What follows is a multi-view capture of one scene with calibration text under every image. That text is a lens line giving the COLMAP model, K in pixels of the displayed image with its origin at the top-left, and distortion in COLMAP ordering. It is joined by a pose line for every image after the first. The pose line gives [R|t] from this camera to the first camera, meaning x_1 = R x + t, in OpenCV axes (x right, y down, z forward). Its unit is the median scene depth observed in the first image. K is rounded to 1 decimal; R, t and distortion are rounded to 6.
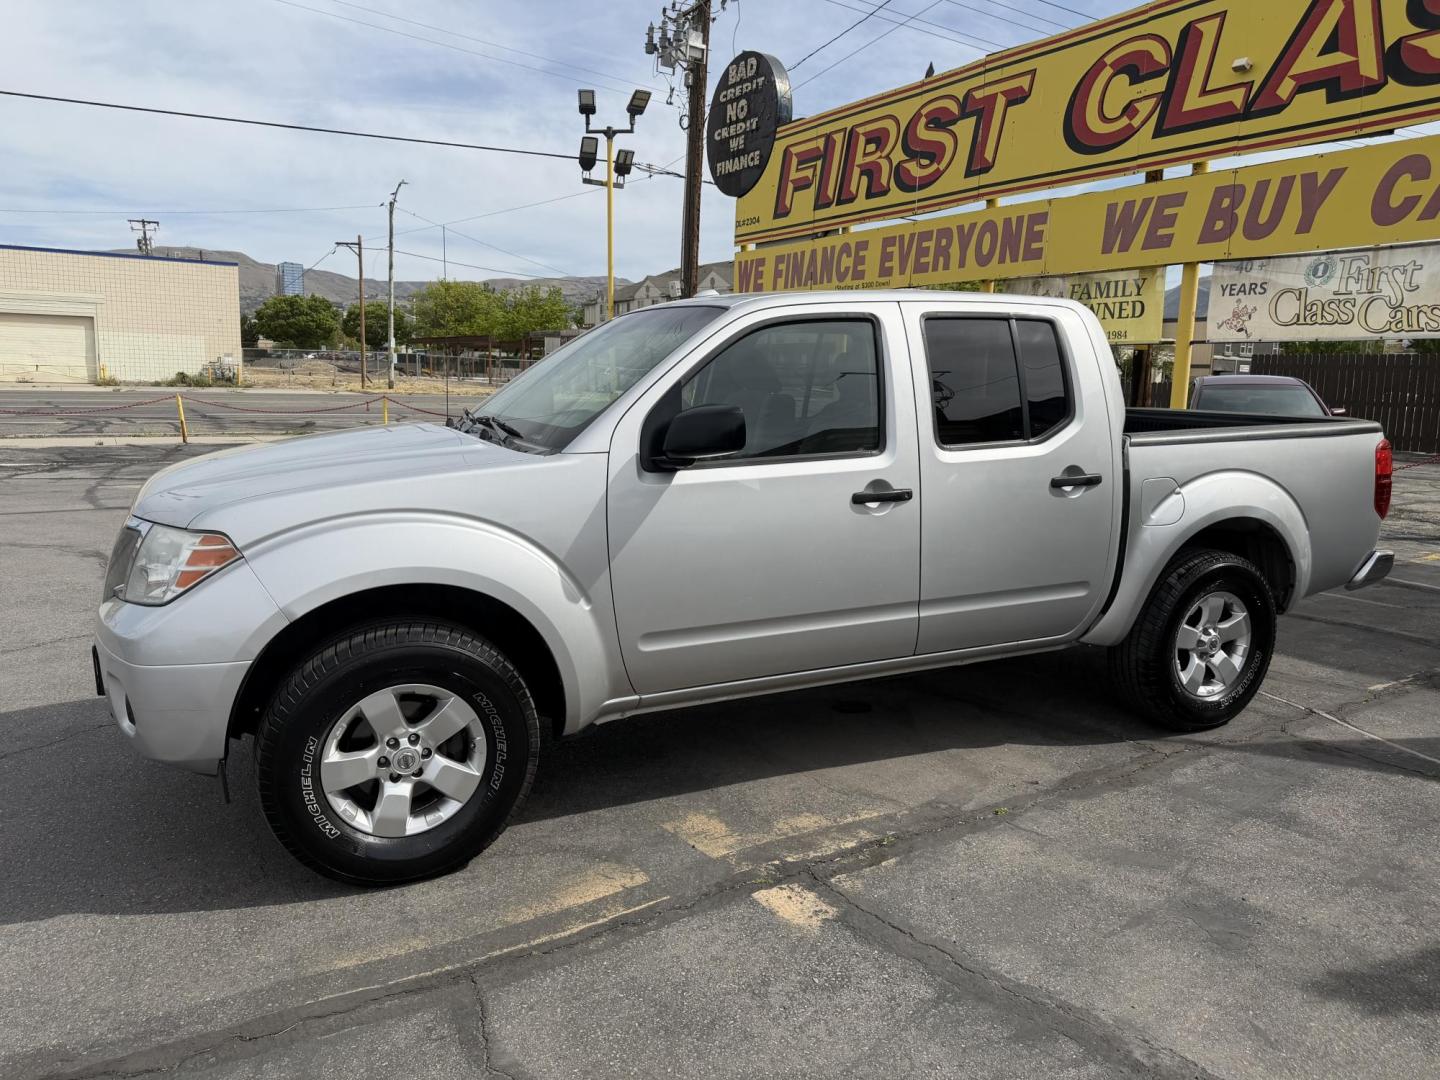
lens RADIAL K [[1018.8, 0, 720.6], [0, 1018.8, 540.7], [0, 0, 1]] dist [0.033431, -0.040255]
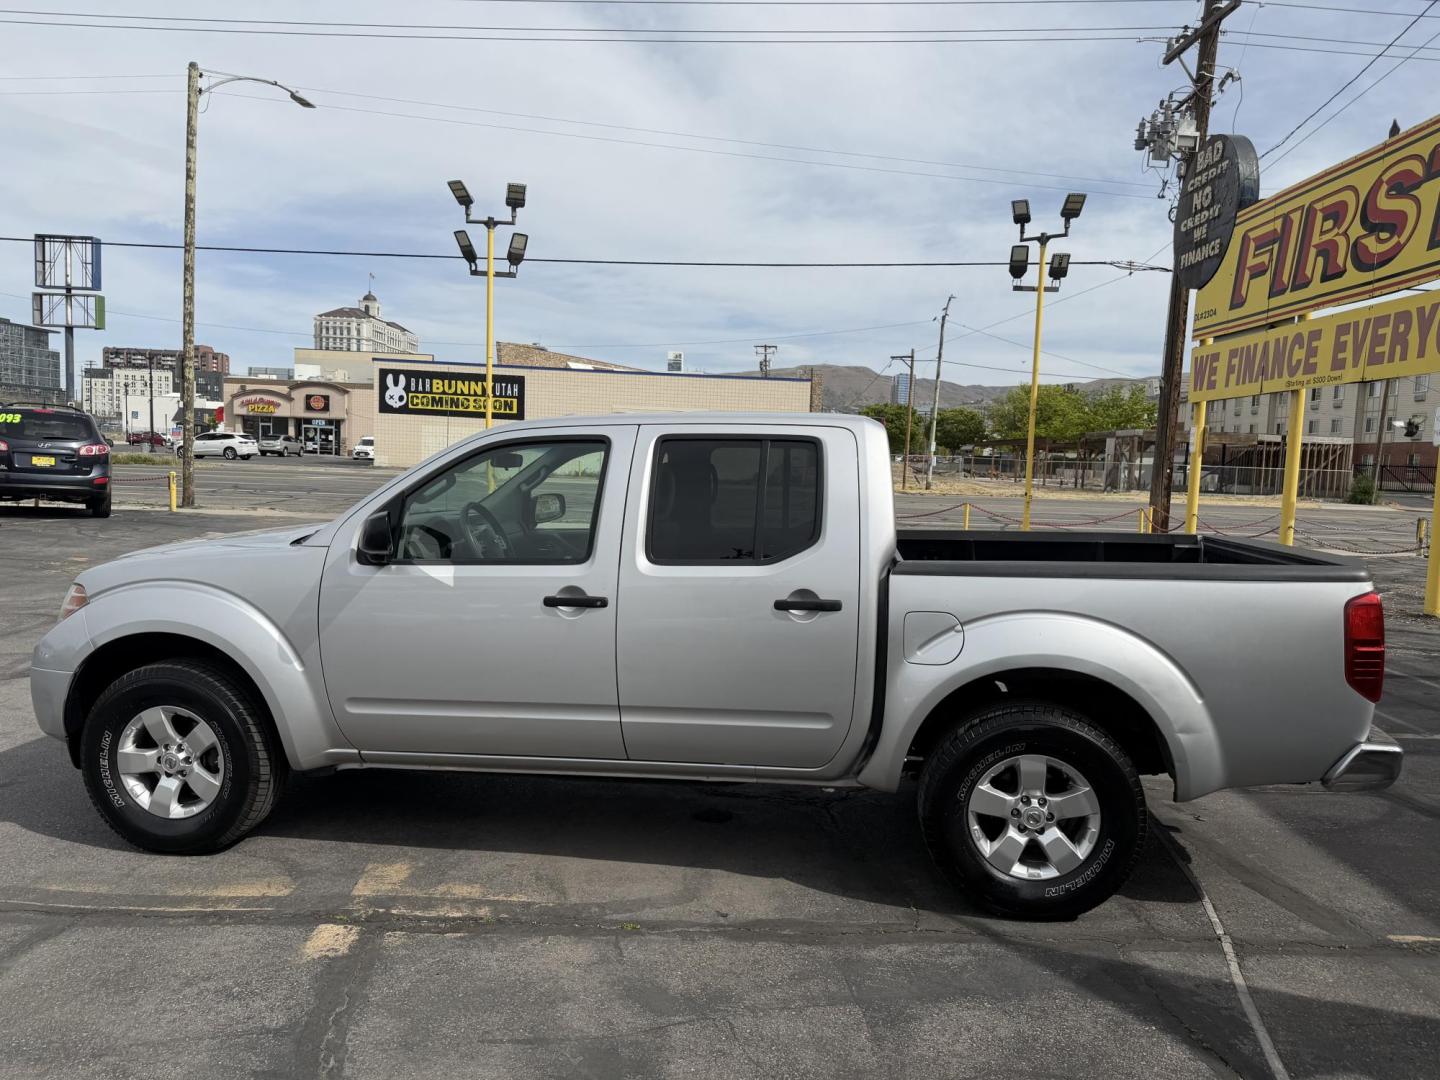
lens RADIAL K [[1018.8, 0, 720.1], [0, 1018.8, 543.2], [0, 0, 1]] dist [0.033431, -0.040255]
pose [[0.844221, 0.050255, -0.533635, 0.295067], [-0.100400, 0.992799, -0.065339, -0.017526], [0.526509, 0.108738, 0.843187, 0.055659]]
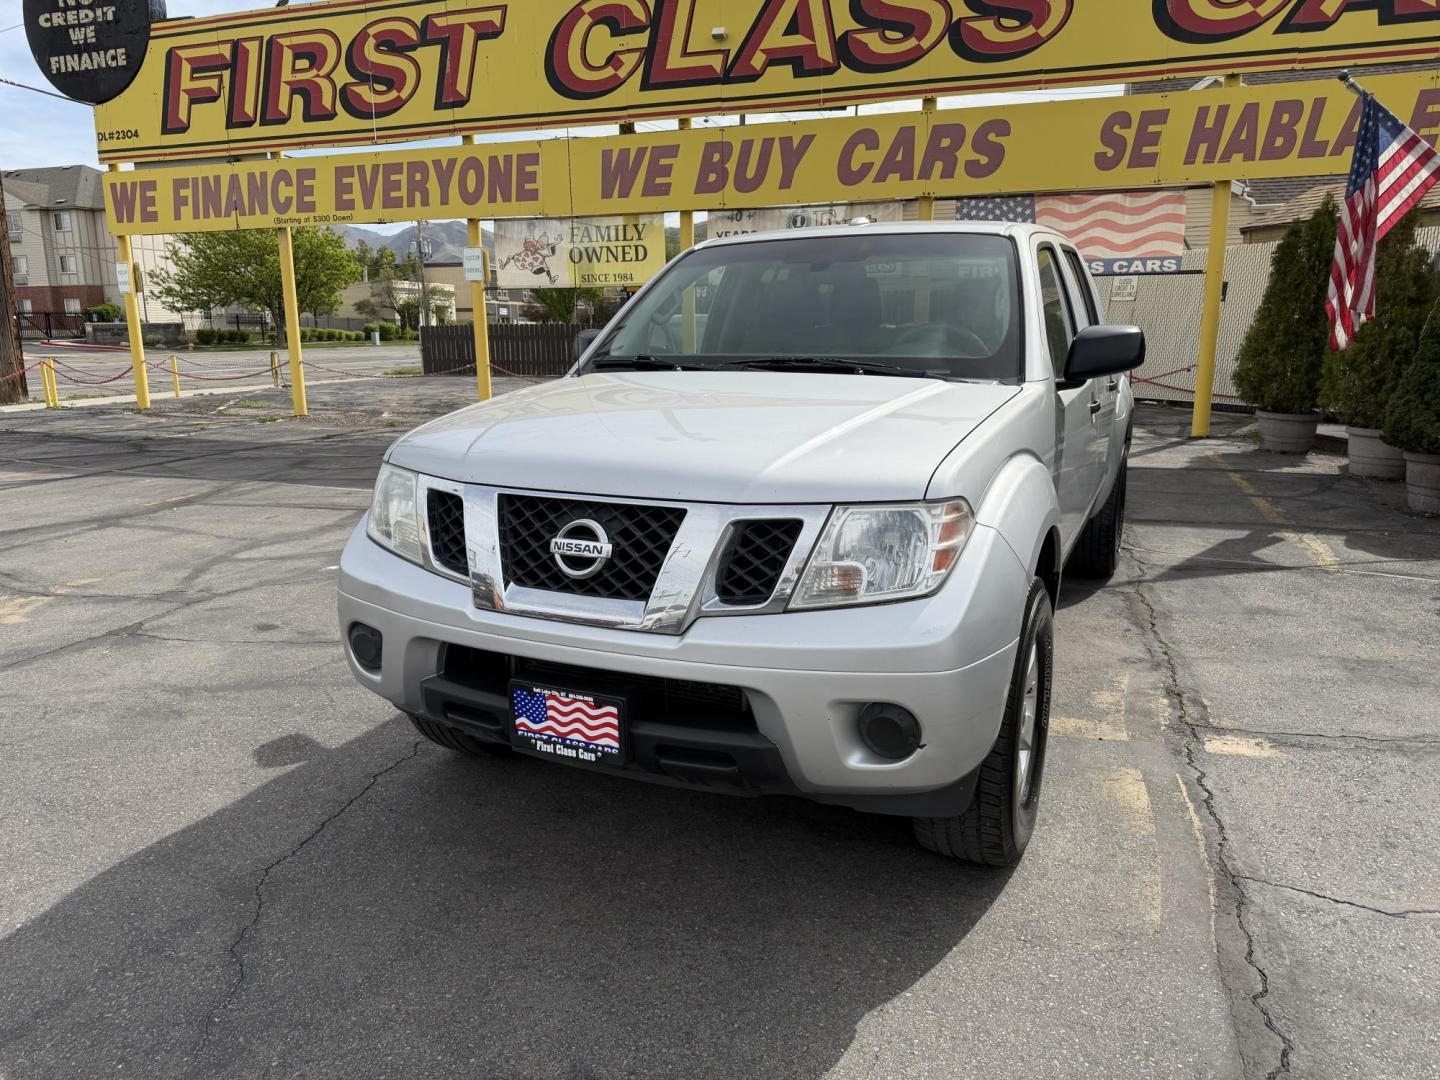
lens RADIAL K [[1018.8, 0, 711.3], [0, 1018.8, 545.5], [0, 0, 1]] dist [0.033431, -0.040255]
pose [[0.770813, -0.164022, 0.615584, -0.308621], [0.129612, 0.986454, 0.100545, -0.021023], [-0.623737, 0.002286, 0.781631, 0.126079]]
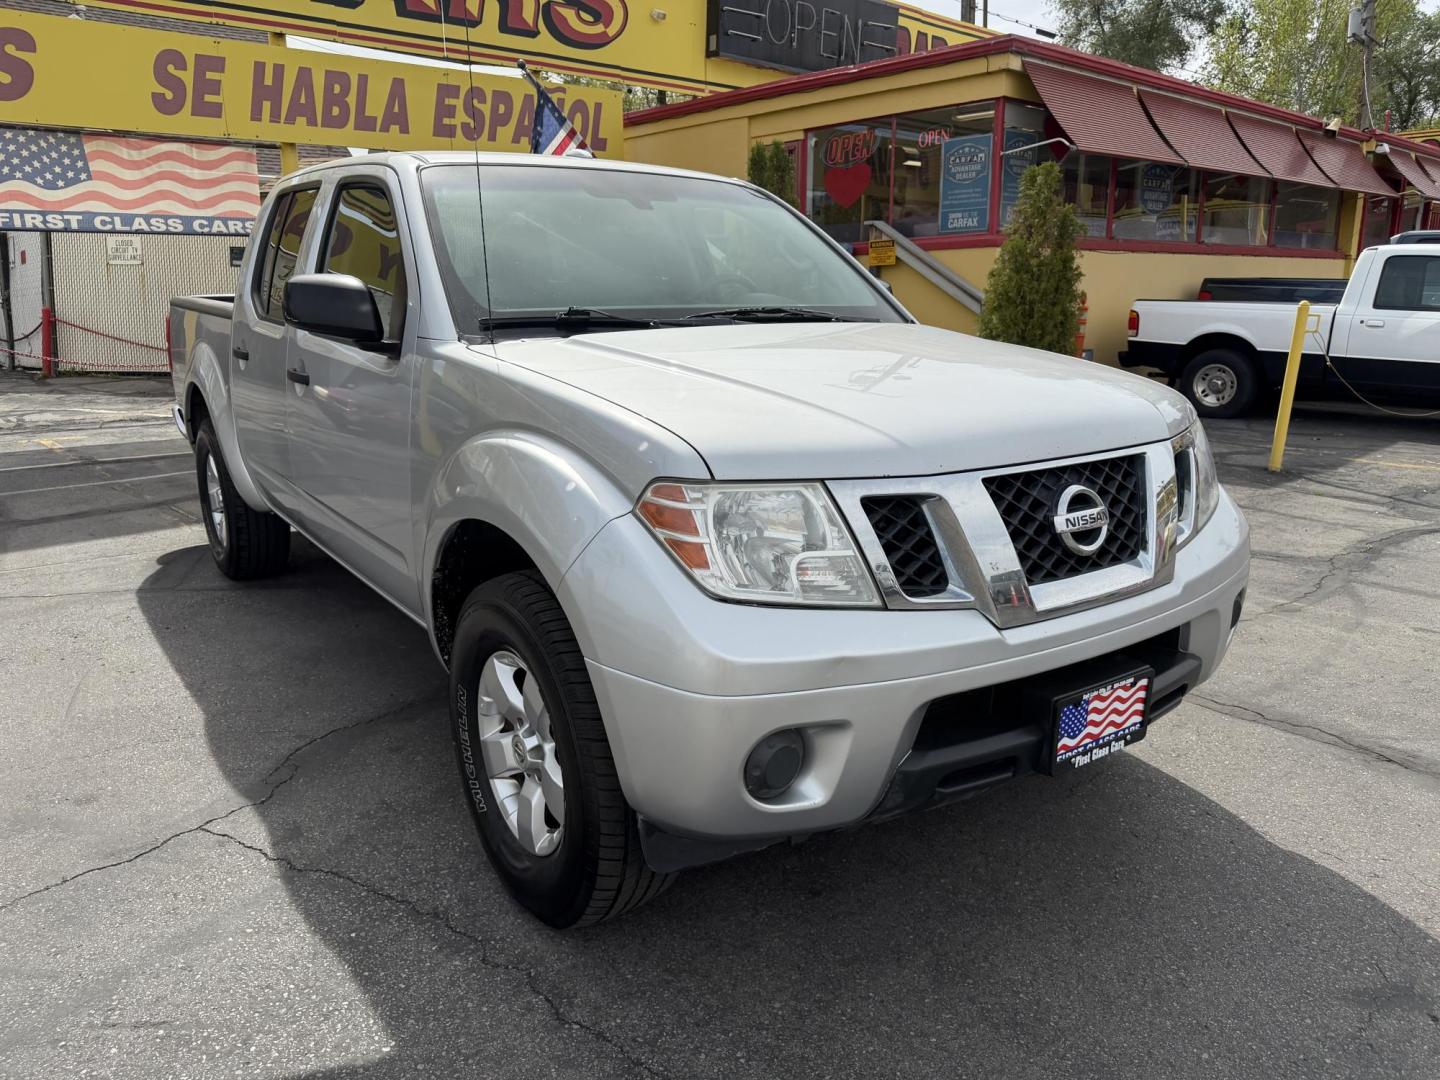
lens RADIAL K [[1018.8, 0, 712.8], [0, 1018.8, 548.6], [0, 0, 1]] dist [0.033431, -0.040255]
pose [[-0.172462, -0.266833, 0.948186, -0.367307], [0.164396, 0.941312, 0.294799, -0.066310], [-0.971201, 0.206719, -0.118474, 0.419413]]
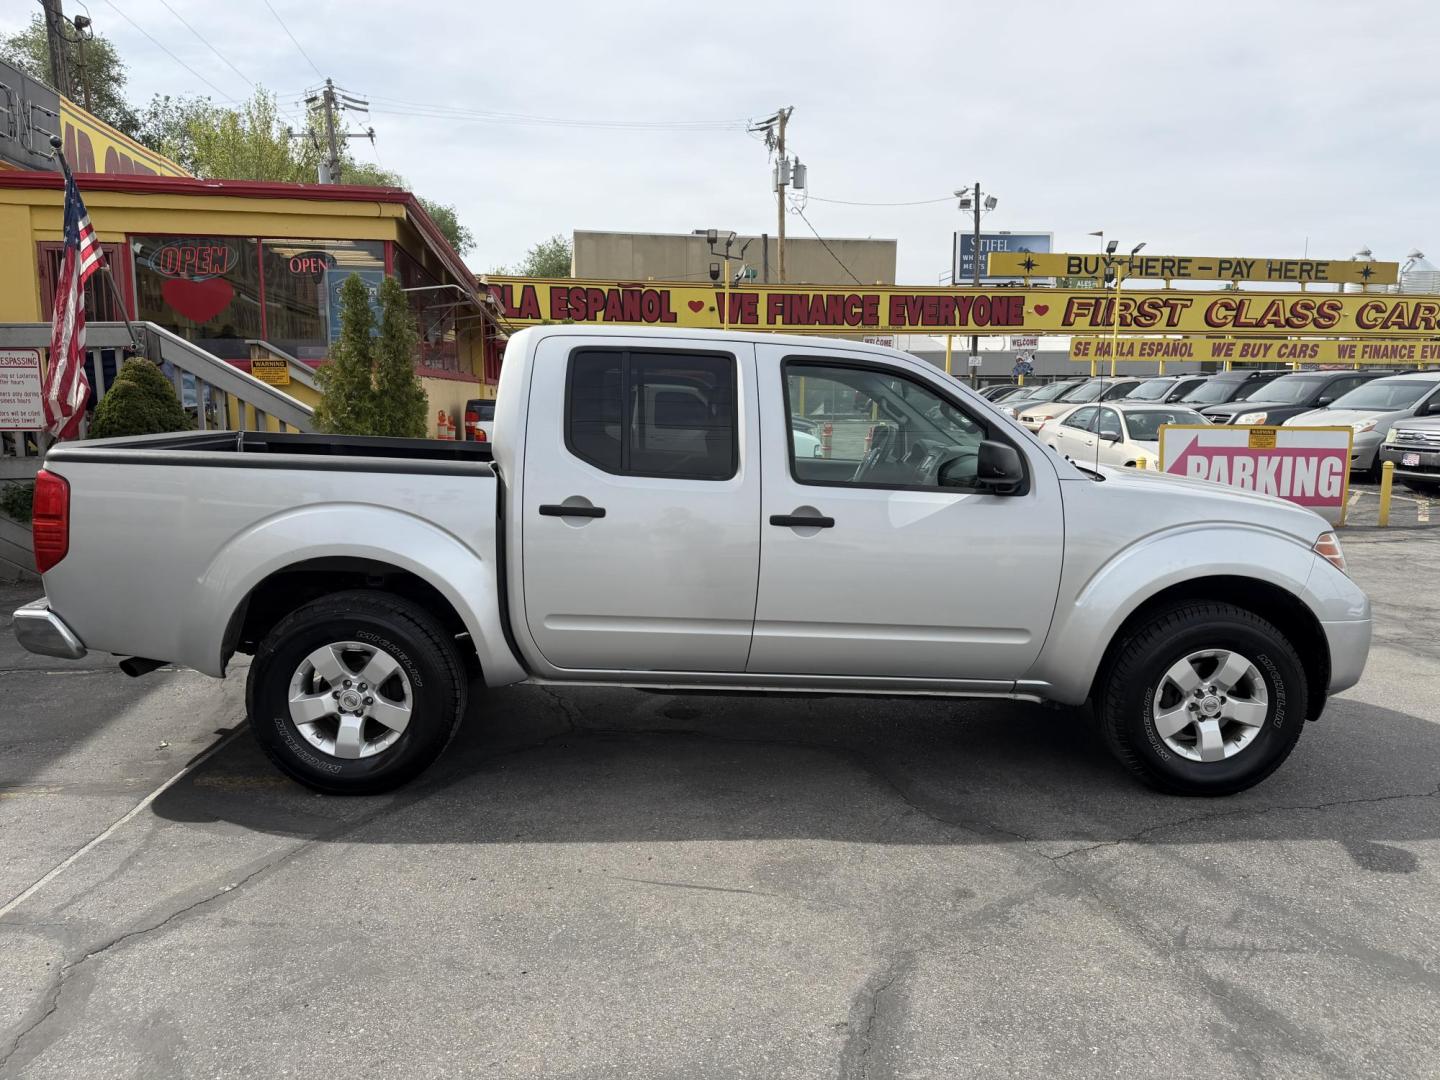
lens RADIAL K [[1018.8, 0, 719.4], [0, 1018.8, 566.4], [0, 0, 1]] dist [0.033431, -0.040255]
pose [[-0.919076, -0.098817, 0.381490, -0.135649], [0.031691, 0.946383, 0.321489, -0.148079], [-0.392804, 0.307562, -0.866666, 0.836560]]
